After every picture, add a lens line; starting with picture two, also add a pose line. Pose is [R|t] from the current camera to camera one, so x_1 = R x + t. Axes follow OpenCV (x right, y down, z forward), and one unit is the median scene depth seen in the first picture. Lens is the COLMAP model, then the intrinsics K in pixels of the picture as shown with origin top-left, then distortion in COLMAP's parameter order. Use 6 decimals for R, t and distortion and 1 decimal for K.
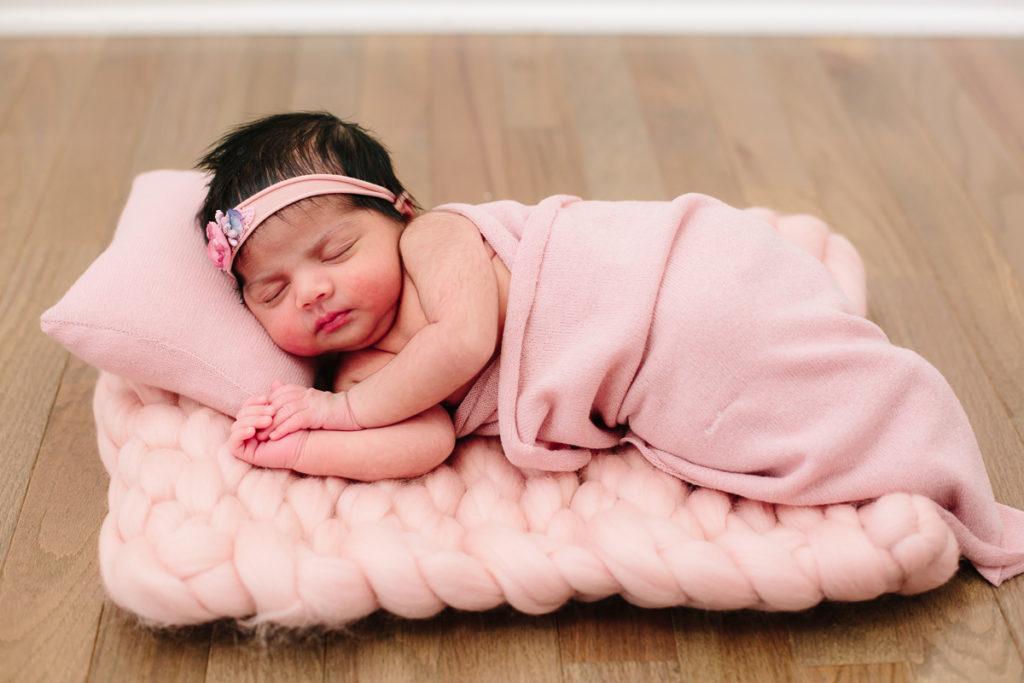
lens RADIAL K [[1973.8, 0, 504.1], [0, 1973.8, 346.5], [0, 0, 1]] dist [-0.378685, 0.000000]
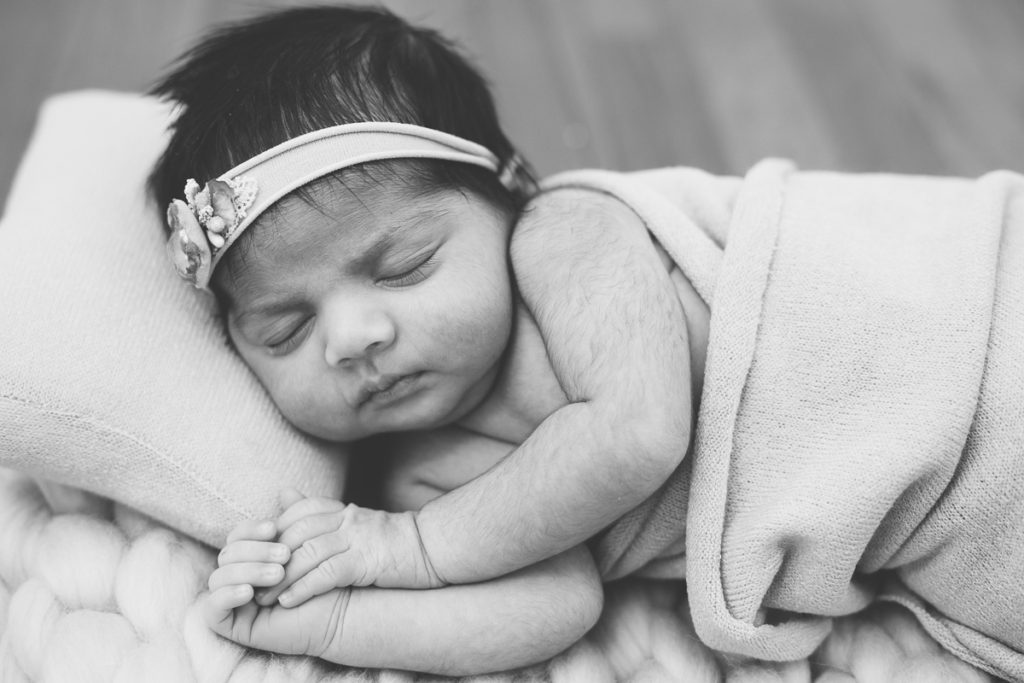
lens RADIAL K [[1973.8, 0, 518.2], [0, 1973.8, 335.5], [0, 0, 1]] dist [-0.378685, 0.000000]
pose [[0.998693, 0.026392, 0.043773, -0.076945], [-0.028410, 0.998530, 0.046157, -0.054351], [-0.042490, -0.047340, 0.997975, 0.446185]]
